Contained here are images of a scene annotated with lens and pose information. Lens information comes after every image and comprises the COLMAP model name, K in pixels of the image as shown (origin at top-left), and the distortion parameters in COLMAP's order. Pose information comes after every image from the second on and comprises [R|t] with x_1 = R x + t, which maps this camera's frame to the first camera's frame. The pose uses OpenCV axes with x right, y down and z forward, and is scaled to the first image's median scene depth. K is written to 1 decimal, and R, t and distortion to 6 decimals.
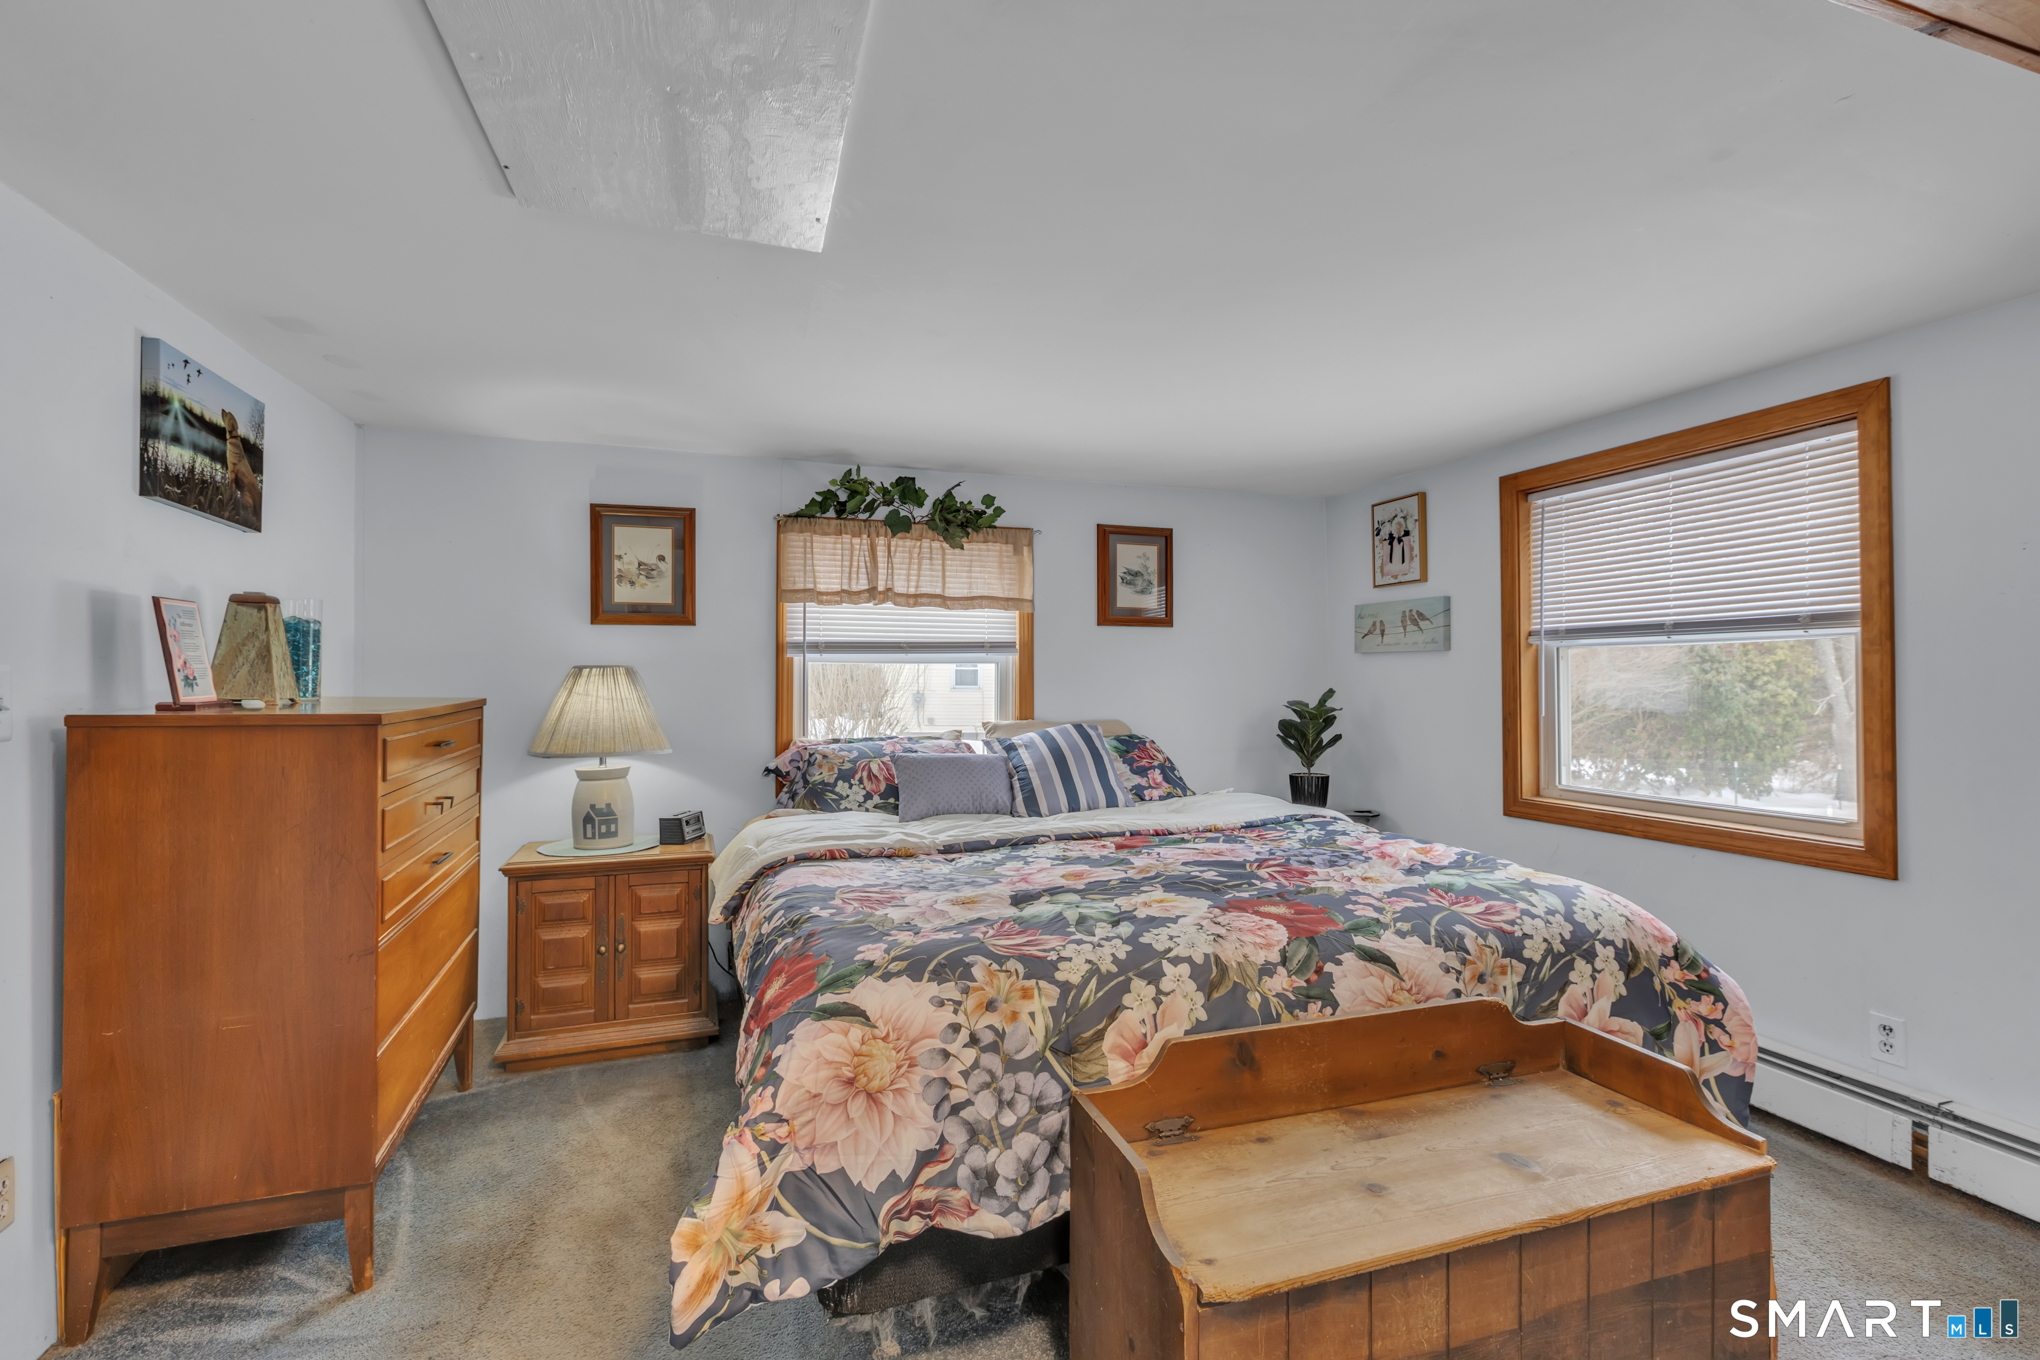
lens RADIAL K [[914.7, 0, 1019.3], [0, 914.7, 673.4], [0, 0, 1]] dist [0.001484, -0.001055]
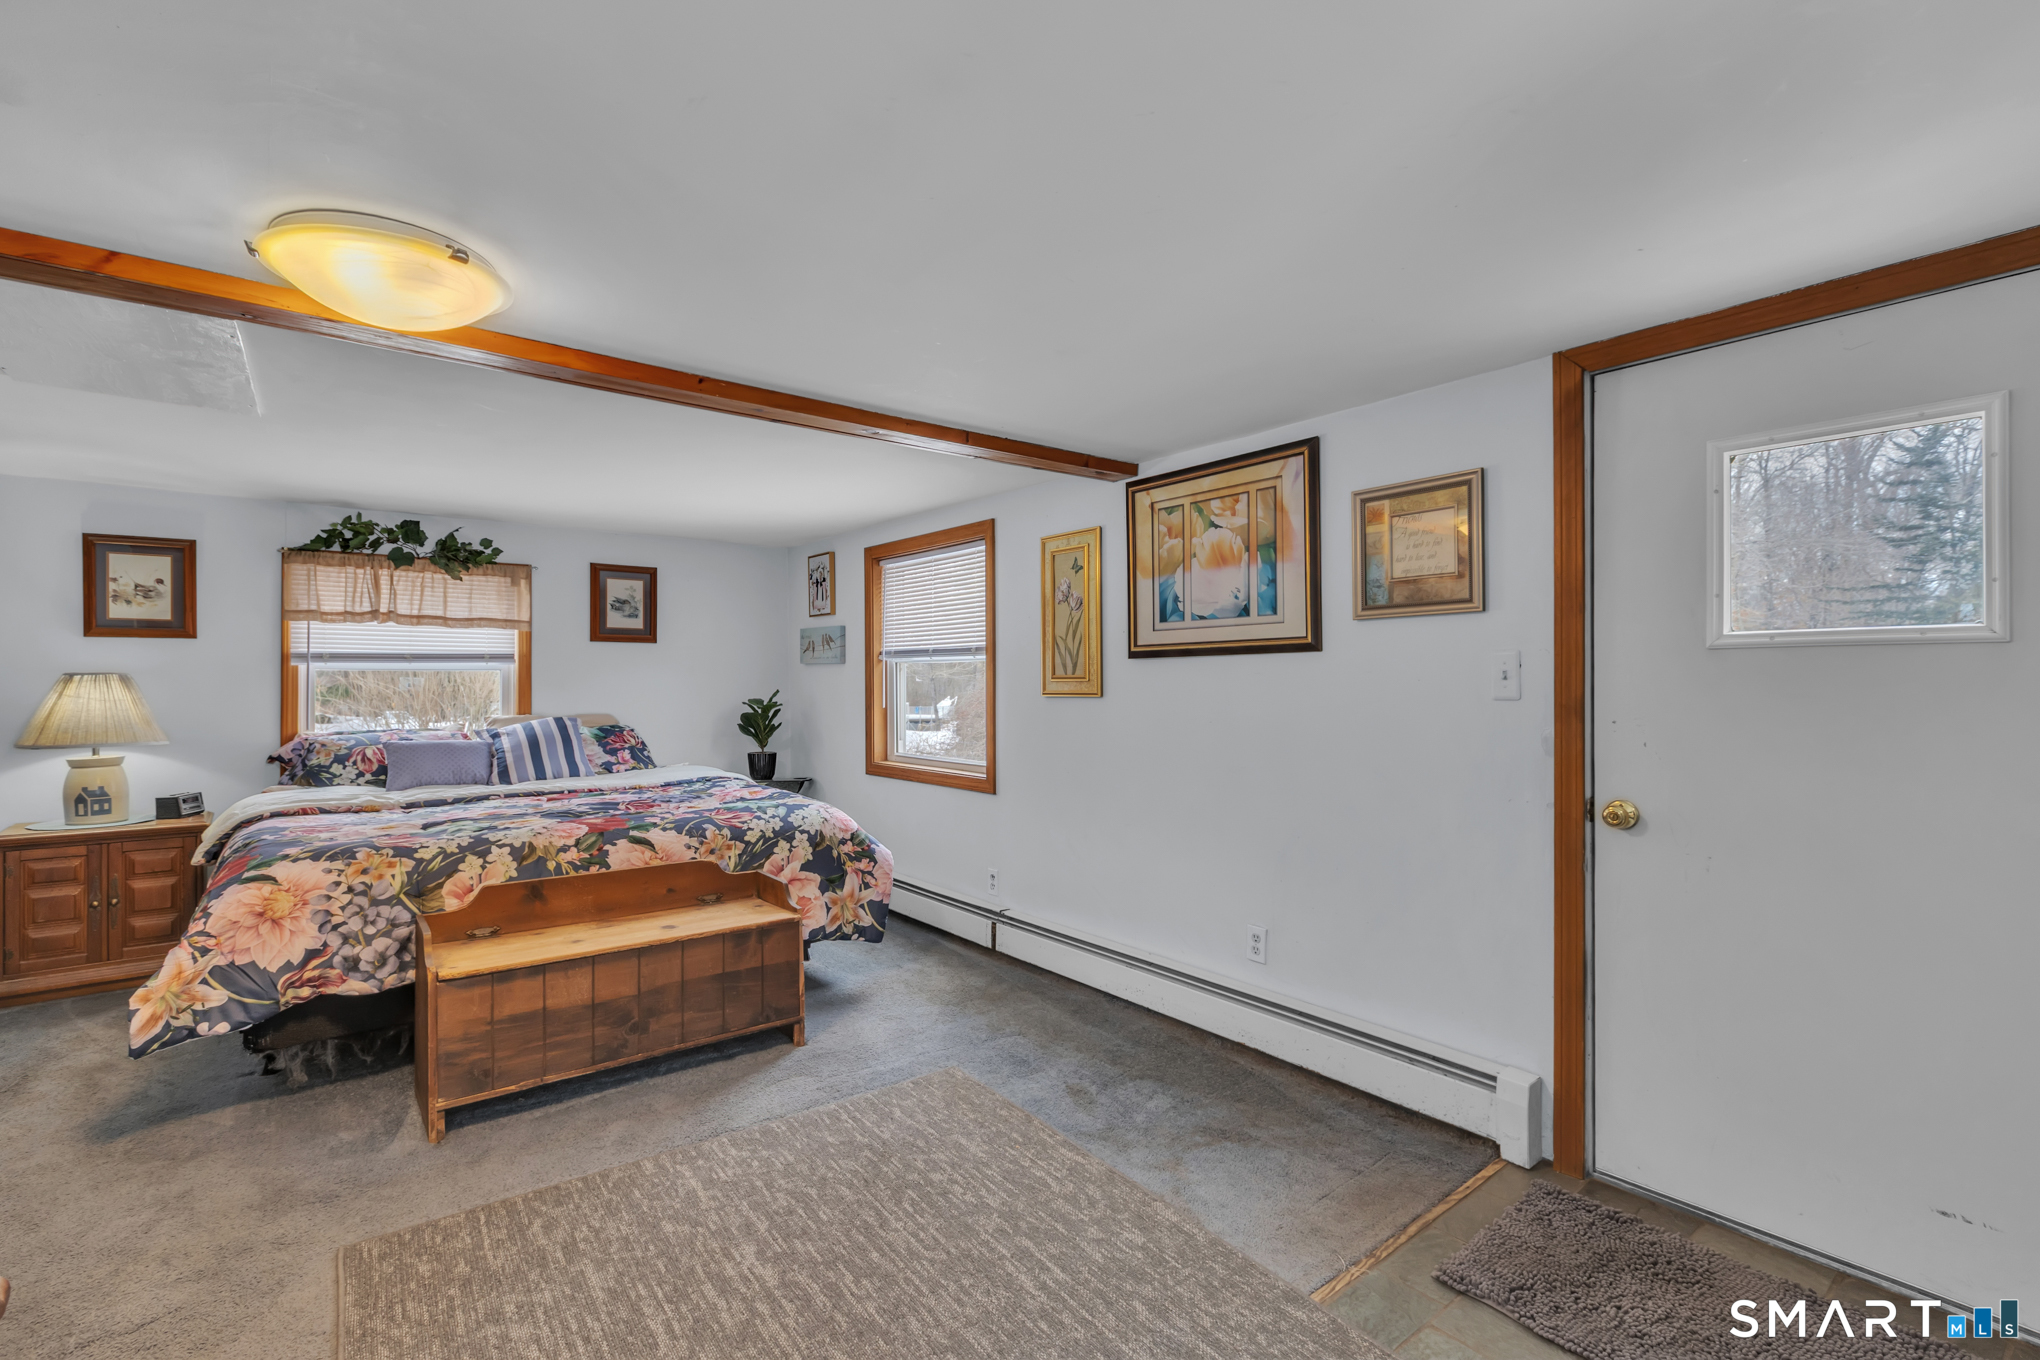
lens RADIAL K [[914.7, 0, 1016.8], [0, 914.7, 680.9], [0, 0, 1]] dist [0.001484, -0.001055]
pose [[0.940746, 0.000925, 0.339111, 0.367399], [-0.004174, 0.999952, 0.008852, -0.017641], [-0.339086, -0.009743, 0.940705, -0.721347]]
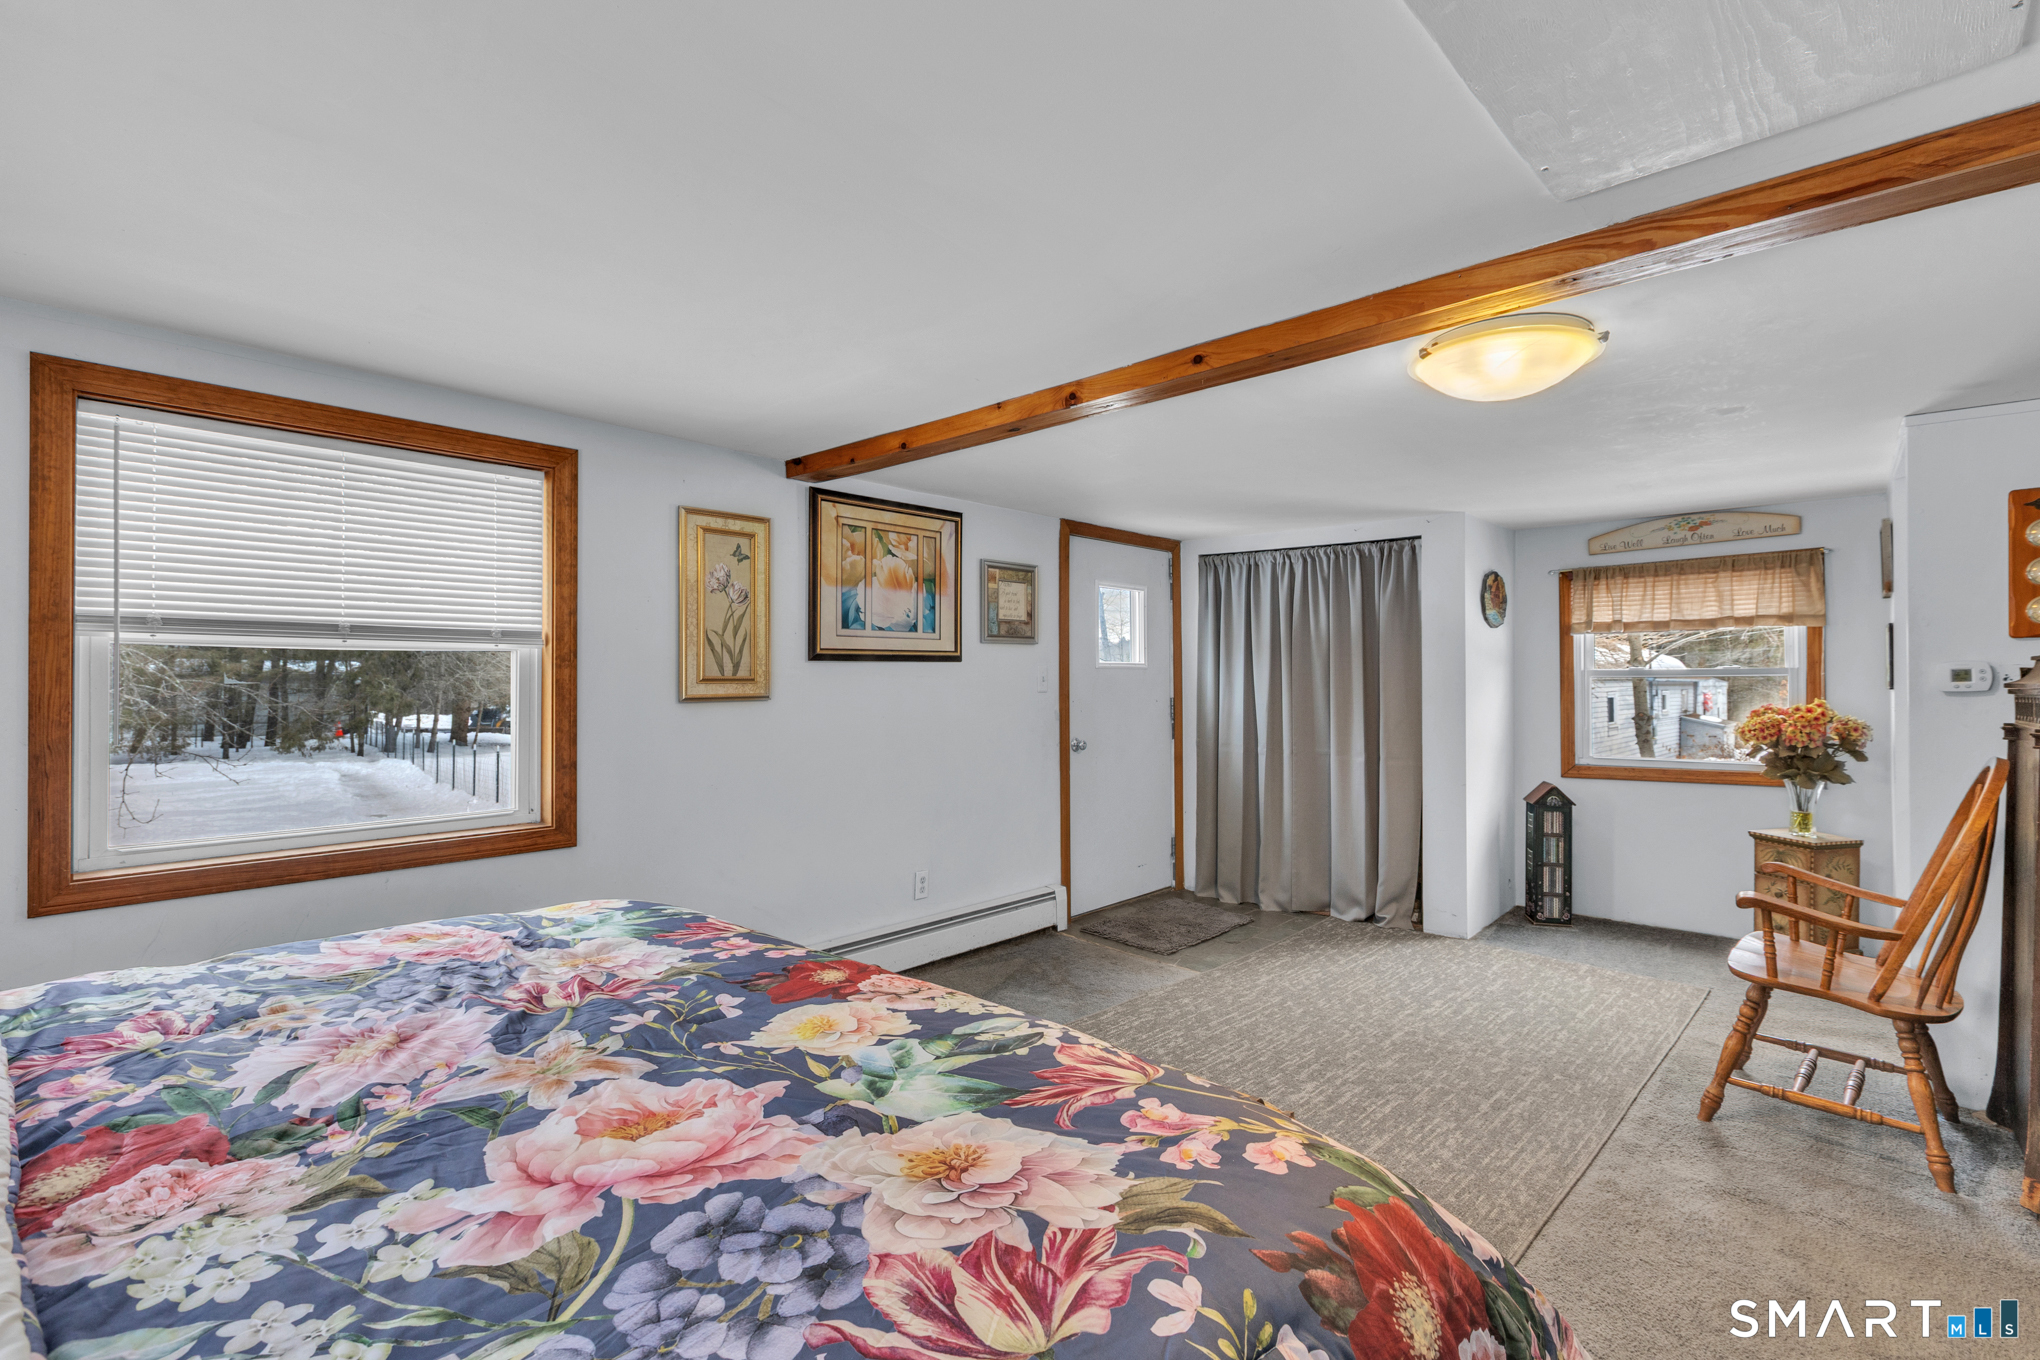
lens RADIAL K [[914.7, 0, 1023.1], [0, 914.7, 673.2], [0, 0, 1]] dist [0.001484, -0.001055]
pose [[-0.480607, 0.003909, 0.876928, -0.444102], [-0.010806, 0.999888, -0.010379, -0.009208], [-0.876870, -0.014464, -0.480510, 1.035997]]
